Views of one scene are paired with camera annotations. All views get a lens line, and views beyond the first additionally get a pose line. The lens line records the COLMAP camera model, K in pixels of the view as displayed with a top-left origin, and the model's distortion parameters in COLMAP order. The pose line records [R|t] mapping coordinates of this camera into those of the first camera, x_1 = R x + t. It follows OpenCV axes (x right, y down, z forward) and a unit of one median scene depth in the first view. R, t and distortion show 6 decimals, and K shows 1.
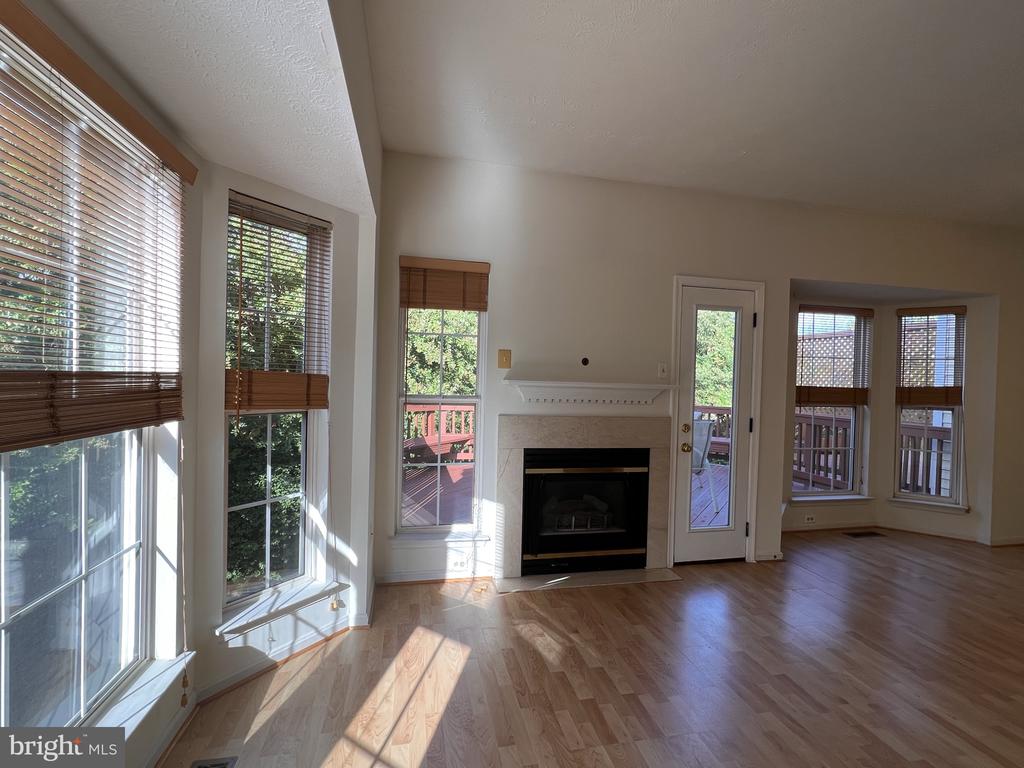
lens RADIAL K [[473.2, 0, 512.0], [0, 473.2, 384.0], [0, 0, 1]] dist [-0.001120, 0.000200]
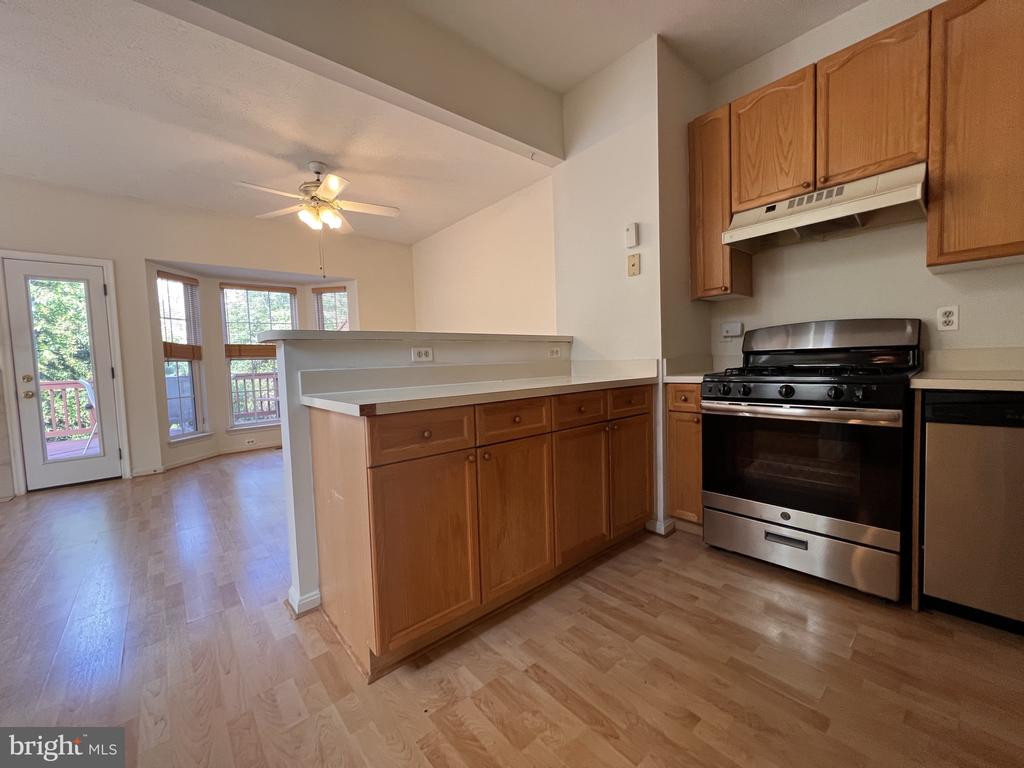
lens RADIAL K [[409.0, 0, 512.0], [0, 409.0, 384.0], [0, 0, 1]] dist [0.000680, 0.000153]
pose [[0.877783, -0.084559, 0.471536, 0.931921], [0.064003, 0.996175, 0.059496, 0.120952], [-0.474763, -0.022045, 0.879838, -0.487382]]
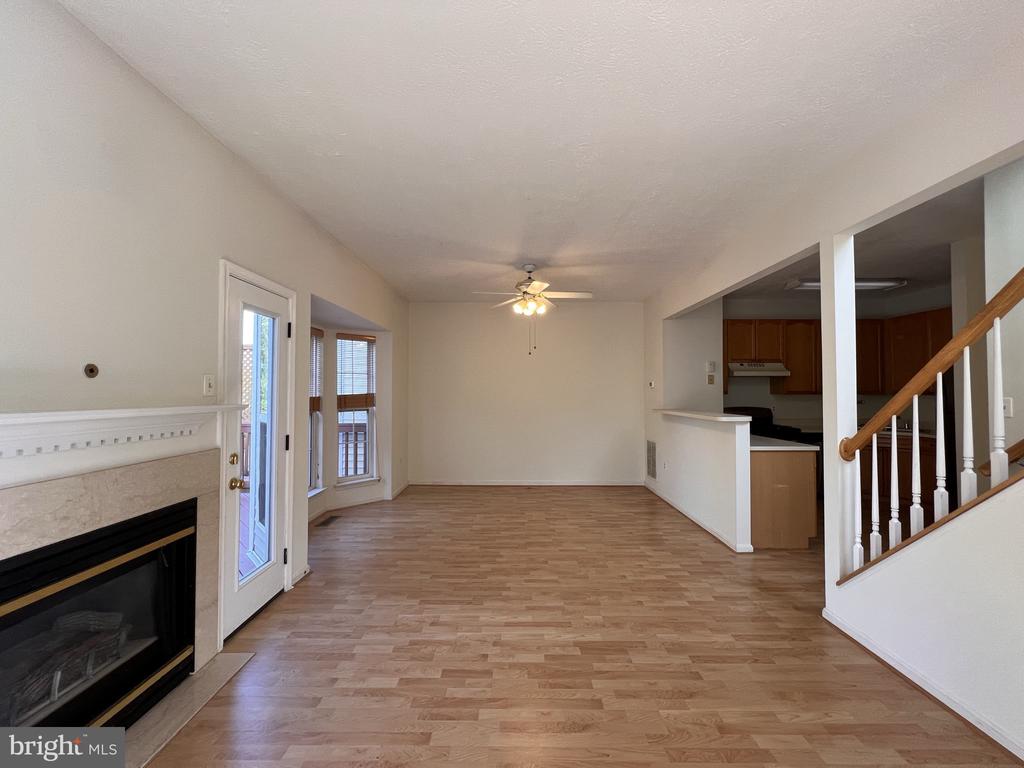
lens RADIAL K [[409.0, 0, 512.0], [0, 409.0, 384.0], [0, 0, 1]] dist [0.000680, 0.000153]
pose [[0.221172, -0.007169, 0.975209, -0.181830], [0.018727, 0.999820, 0.003103, -0.022566], [-0.975055, 0.017576, 0.221266, 0.390232]]
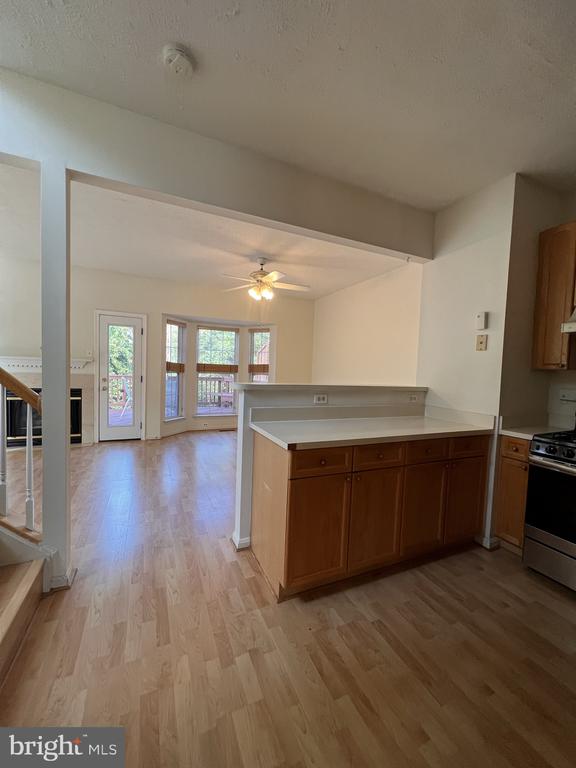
lens RADIAL K [[306.8, 0, 289.3], [0, 306.8, 385.2], [0, 0, 1]] dist [0.000680, 0.000153]
pose [[0.978198, -0.001826, 0.207664, 0.889350], [-0.007684, 0.998958, 0.044980, 0.045701], [-0.207530, -0.045595, 0.977165, -0.560297]]
